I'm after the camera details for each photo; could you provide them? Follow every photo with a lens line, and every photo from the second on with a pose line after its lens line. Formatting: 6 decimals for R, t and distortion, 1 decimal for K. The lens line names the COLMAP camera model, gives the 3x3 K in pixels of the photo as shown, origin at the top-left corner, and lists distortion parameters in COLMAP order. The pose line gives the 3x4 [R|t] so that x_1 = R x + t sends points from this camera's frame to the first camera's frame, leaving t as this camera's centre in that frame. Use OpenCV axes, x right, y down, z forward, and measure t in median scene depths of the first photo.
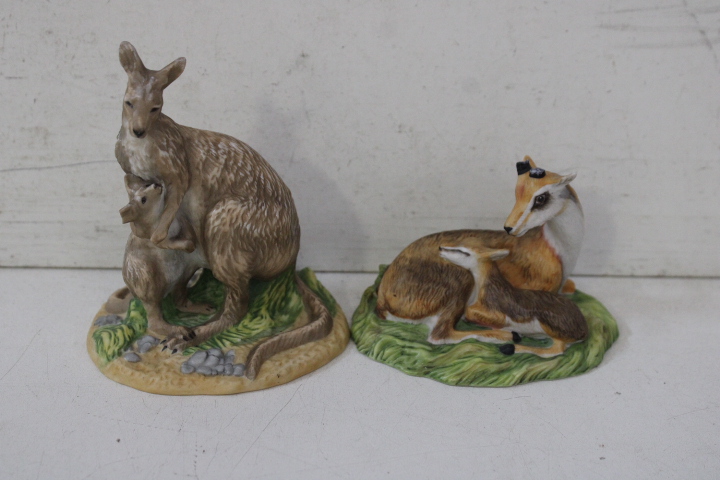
lens RADIAL K [[1224.4, 0, 367.3], [0, 1224.4, 233.2], [0, 0, 1]] dist [0.024937, 0.000000]
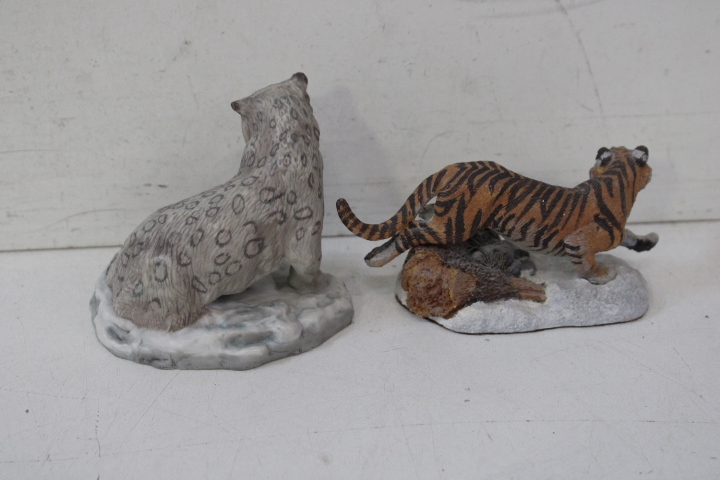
lens RADIAL K [[1224.4, 0, 354.9], [0, 1224.4, 236.0], [0, 0, 1]] dist [0.024937, 0.000000]
pose [[0.998231, -0.058930, 0.007866, 0.075565], [0.058501, 0.997192, 0.046755, -0.018003], [-0.010599, -0.046212, 0.998875, -0.077622]]
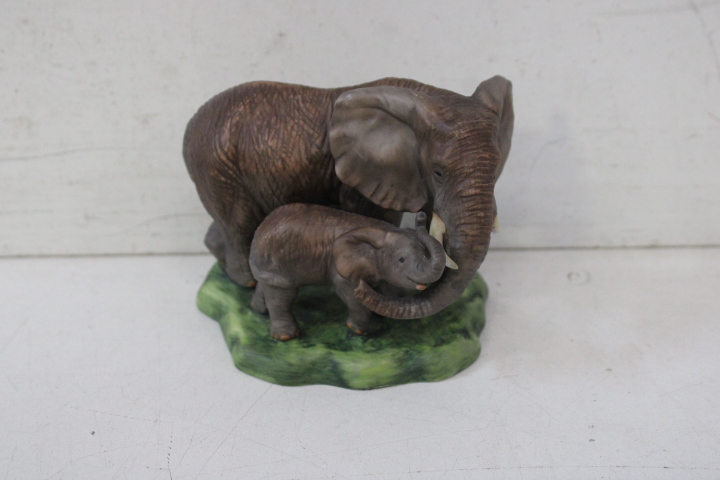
lens RADIAL K [[1084.5, 0, 358.9], [0, 1084.5, 238.9], [0, 0, 1]] dist [-0.011608, 0.000000]
pose [[0.998728, -0.030123, -0.040439, 0.040455], [0.031148, 0.999203, 0.024947, -0.000571], [0.039655, -0.026175, 0.998871, 0.124754]]
